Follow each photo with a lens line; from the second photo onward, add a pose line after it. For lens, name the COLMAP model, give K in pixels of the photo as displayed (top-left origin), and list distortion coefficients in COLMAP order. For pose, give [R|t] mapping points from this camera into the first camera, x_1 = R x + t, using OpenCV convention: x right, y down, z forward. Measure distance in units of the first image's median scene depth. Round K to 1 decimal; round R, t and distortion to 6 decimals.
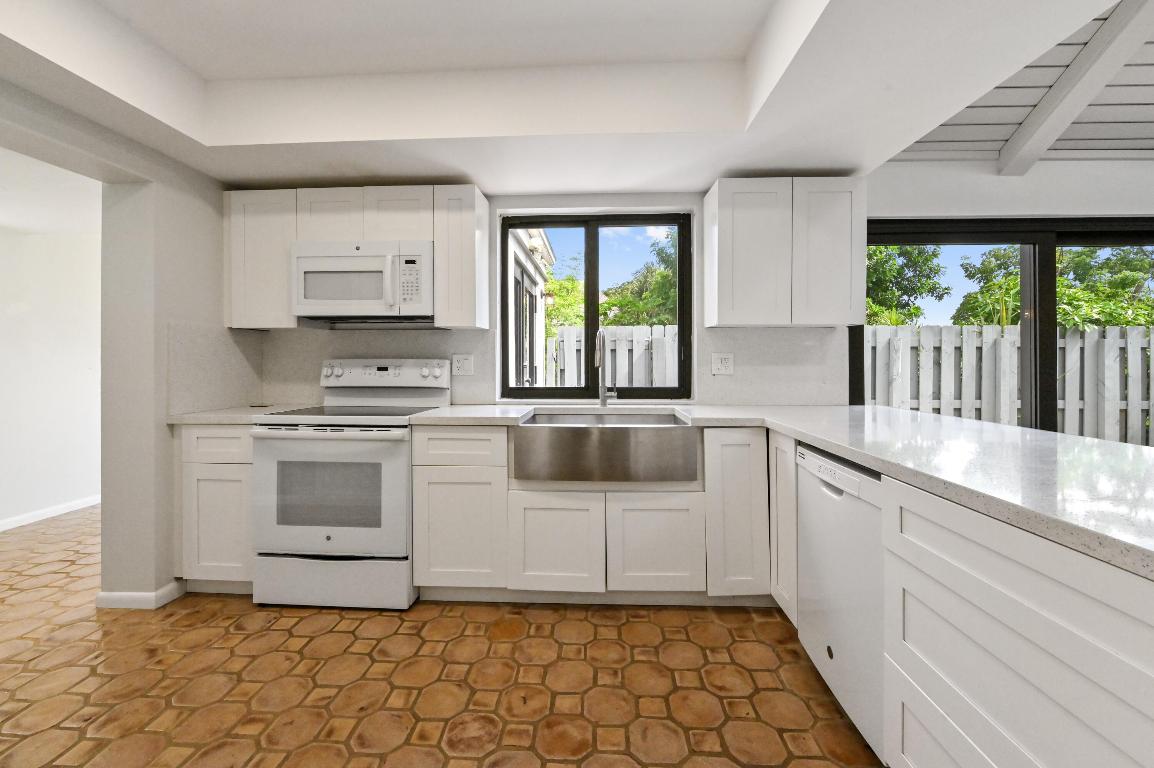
lens RADIAL K [[463.5, 0, 560.3], [0, 463.5, 358.0], [0, 0, 1]] dist [-0.009411, 0.000470]
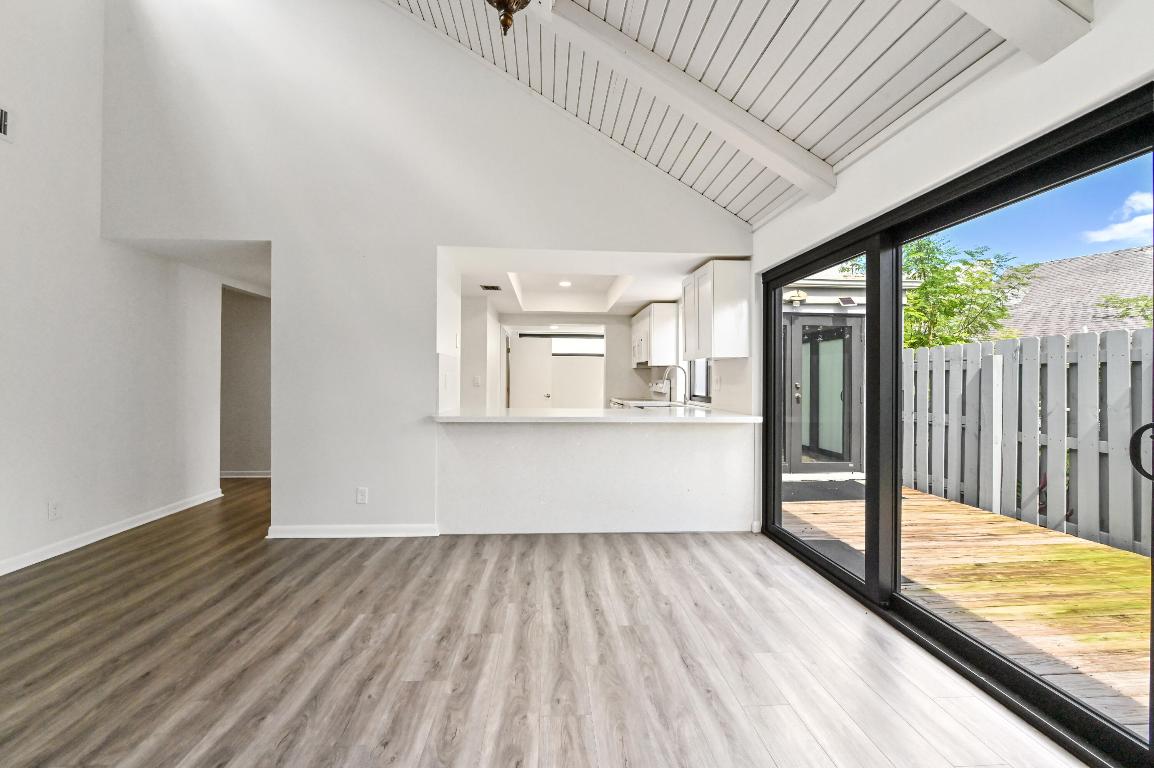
lens RADIAL K [[463.5, 0, 577.5], [0, 463.5, 380.7], [0, 0, 1]] dist [-0.009411, 0.000470]
pose [[0.119560, 0.003591, -0.992820, 2.649388], [-0.005931, 0.999978, 0.002903, 0.006347], [0.992809, 0.005542, 0.119579, 0.460853]]
